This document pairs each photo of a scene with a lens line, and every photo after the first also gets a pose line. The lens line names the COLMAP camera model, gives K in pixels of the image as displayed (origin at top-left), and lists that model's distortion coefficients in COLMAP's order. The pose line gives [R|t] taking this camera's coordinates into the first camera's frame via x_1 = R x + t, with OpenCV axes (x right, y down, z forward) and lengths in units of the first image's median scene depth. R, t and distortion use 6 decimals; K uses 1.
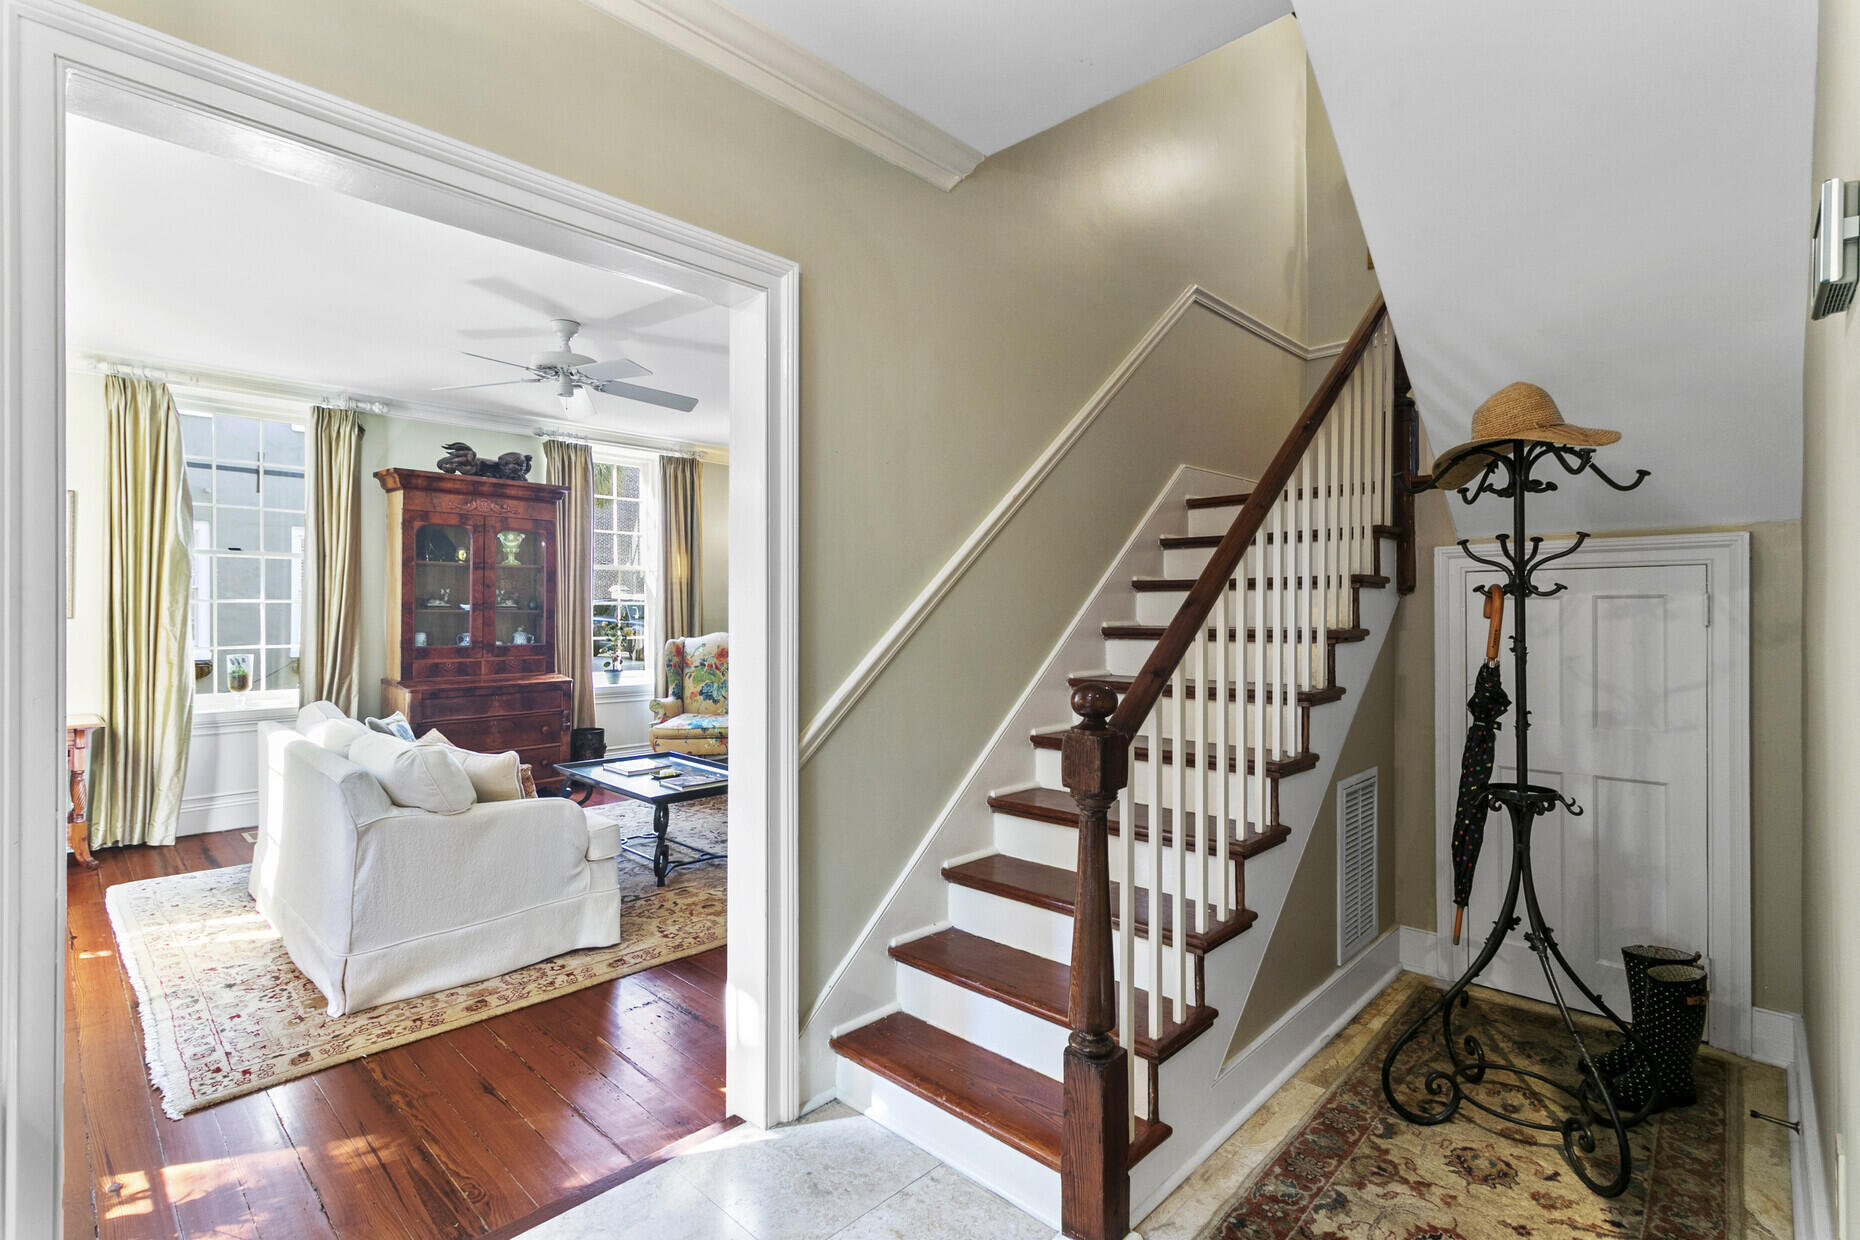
lens RADIAL K [[854.2, 0, 918.1], [0, 854.2, 614.5], [0, 0, 1]] dist [-0.002554, -0.000262]
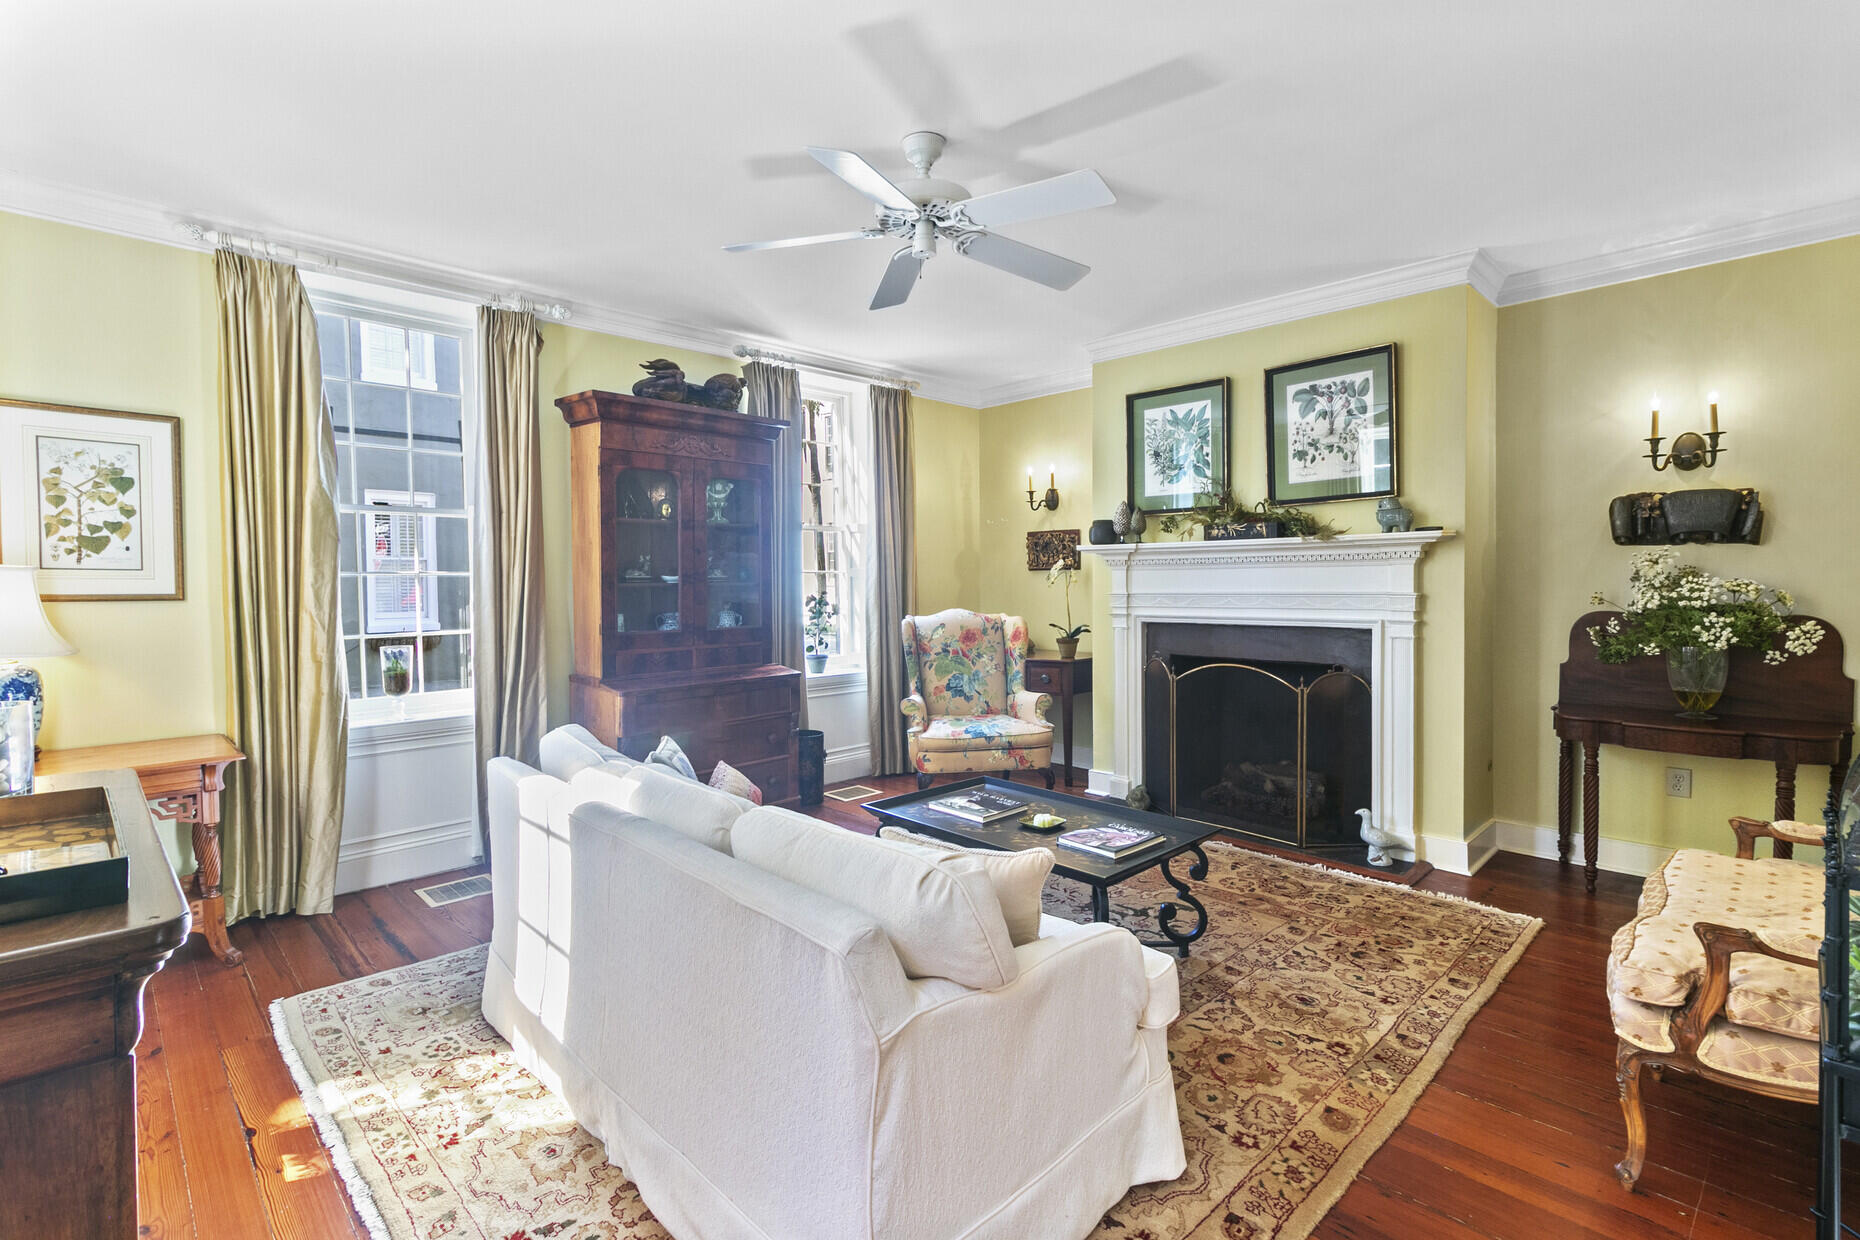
lens RADIAL K [[854.2, 0, 918.1], [0, 854.2, 614.5], [0, 0, 1]] dist [-0.002554, -0.000262]
pose [[0.999663, -0.005571, -0.025371, -0.306337], [0.006607, 0.999140, 0.040925, -0.007358], [0.025121, -0.041079, 0.998840, 0.258295]]
